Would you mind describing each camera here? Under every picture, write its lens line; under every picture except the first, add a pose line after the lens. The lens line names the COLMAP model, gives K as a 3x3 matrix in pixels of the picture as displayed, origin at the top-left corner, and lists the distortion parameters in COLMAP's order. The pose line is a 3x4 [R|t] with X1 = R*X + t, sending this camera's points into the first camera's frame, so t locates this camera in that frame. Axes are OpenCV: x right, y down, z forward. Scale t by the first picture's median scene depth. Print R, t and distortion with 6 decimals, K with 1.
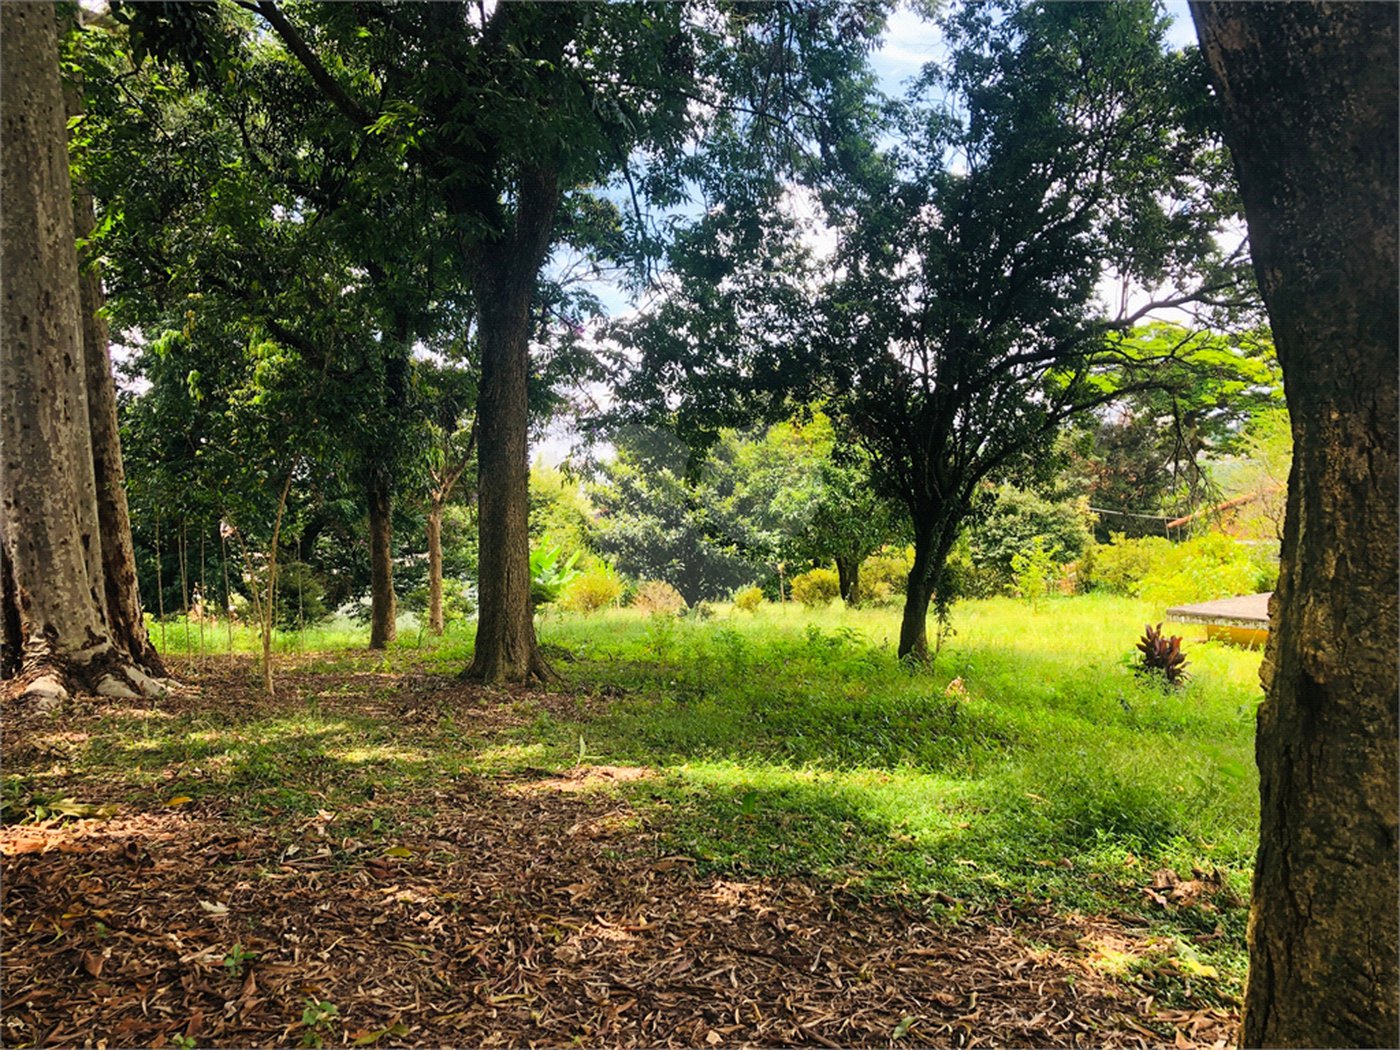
lens RADIAL K [[1132.1, 0, 681.3], [0, 1132.1, 510.6], [0, 0, 1]] dist [0.027996, -0.042224]
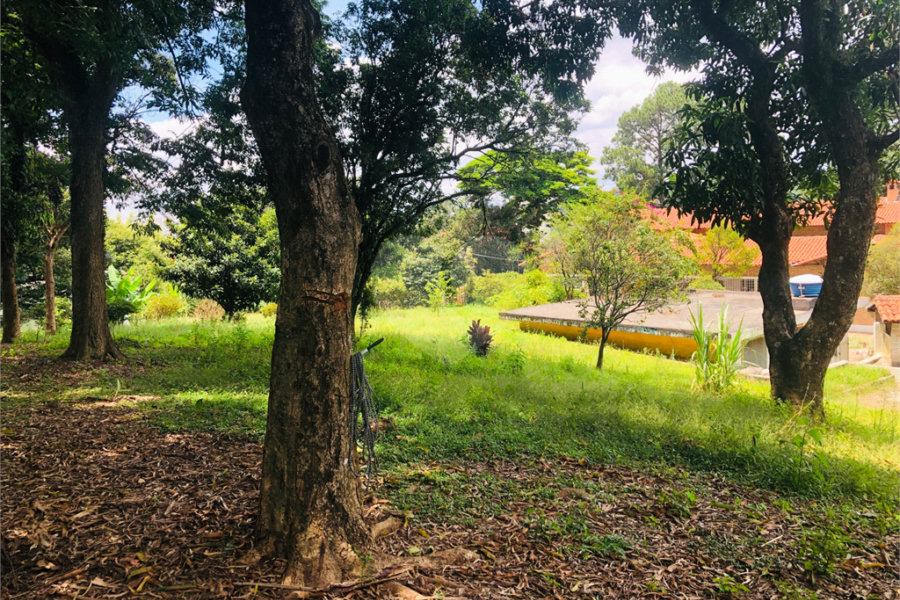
lens RADIAL K [[727.9, 0, 438.8], [0, 727.9, 292.6], [0, 0, 1]] dist [0.017255, -0.025768]
pose [[0.964280, -0.002757, 0.264870, 0.047192], [-0.011719, 0.998523, 0.053056, -0.008003], [-0.264625, -0.054265, 0.962823, -0.138598]]
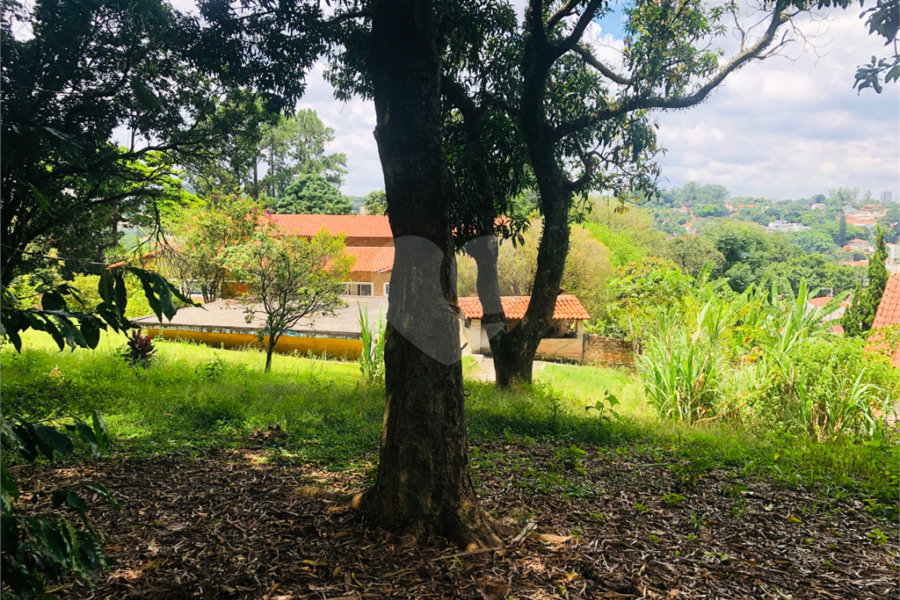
lens RADIAL K [[727.9, 0, 449.7], [0, 727.9, 296.5], [0, 0, 1]] dist [0.017255, -0.025768]
pose [[0.642499, -0.013082, 0.766175, -0.139349], [-0.028123, 0.998778, 0.040637, -0.009669], [-0.765770, -0.047656, 0.641346, -0.079004]]
